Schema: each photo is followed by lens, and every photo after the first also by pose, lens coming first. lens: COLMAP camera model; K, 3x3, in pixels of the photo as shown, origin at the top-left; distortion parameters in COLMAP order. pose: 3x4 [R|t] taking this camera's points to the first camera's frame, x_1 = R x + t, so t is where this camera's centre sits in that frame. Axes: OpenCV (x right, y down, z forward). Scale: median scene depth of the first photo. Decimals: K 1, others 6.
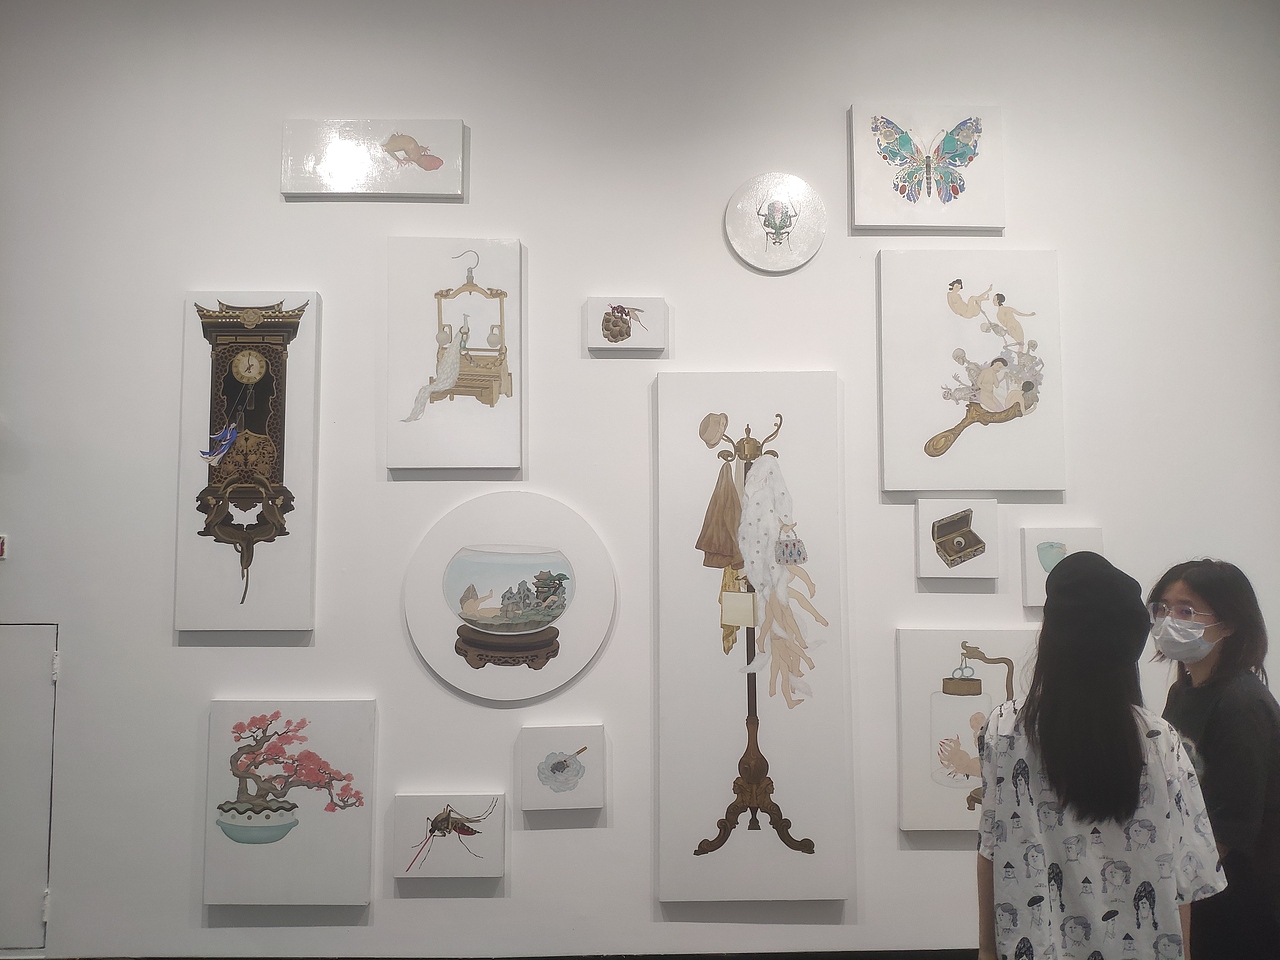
lens RADIAL K [[981.6, 0, 640.0], [0, 981.6, 480.0], [0, 0, 1]] dist [0.113125, -0.301080]
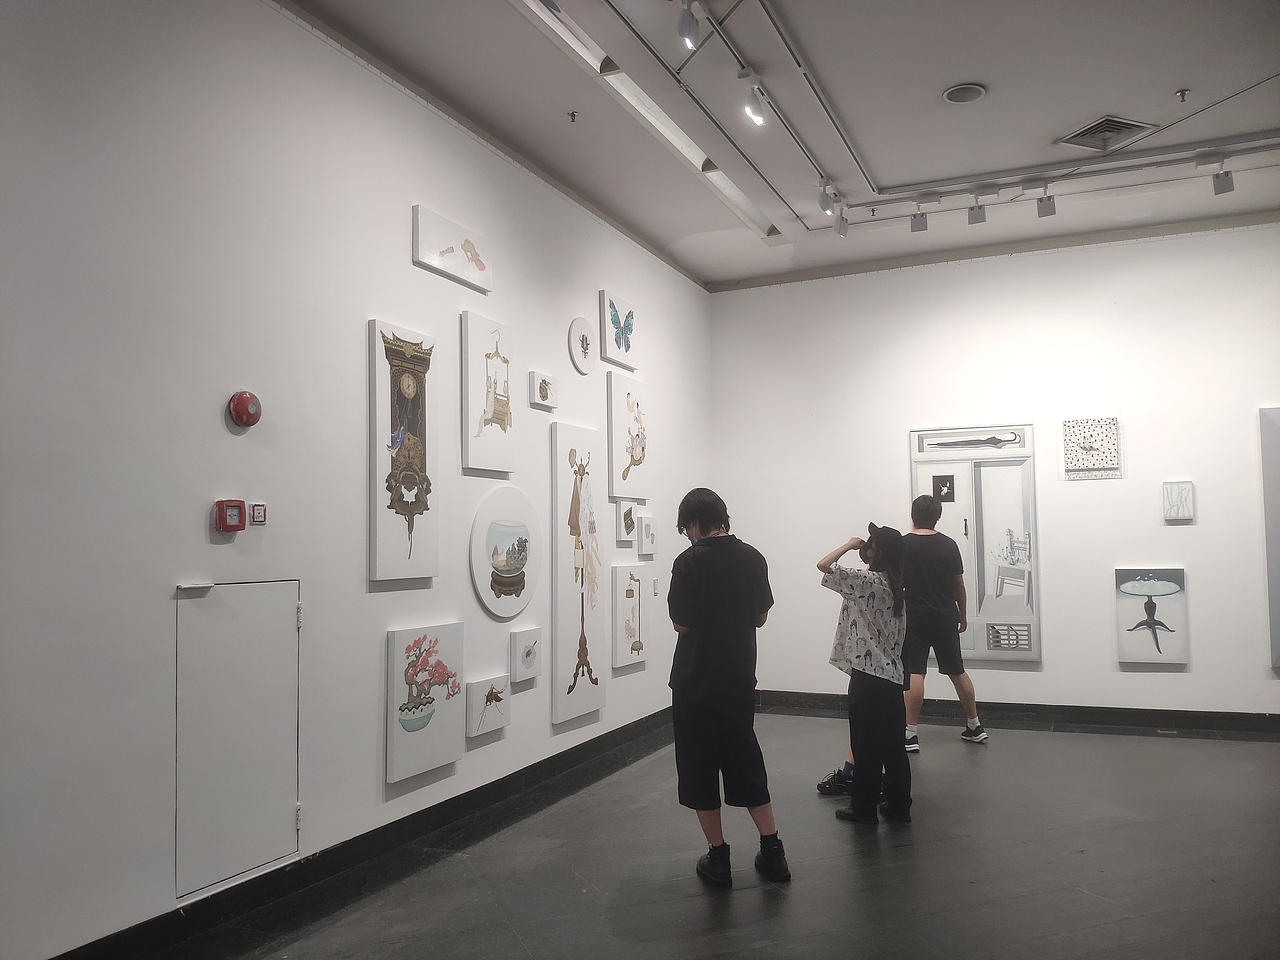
lens RADIAL K [[981.6, 0, 640.0], [0, 981.6, 480.0], [0, 0, 1]] dist [0.113125, -0.301080]
pose [[0.424556, 0.056890, 0.903612, -1.494408], [-0.064295, 0.997399, -0.032586, 0.039011], [-0.903116, -0.044263, 0.427110, 0.130244]]
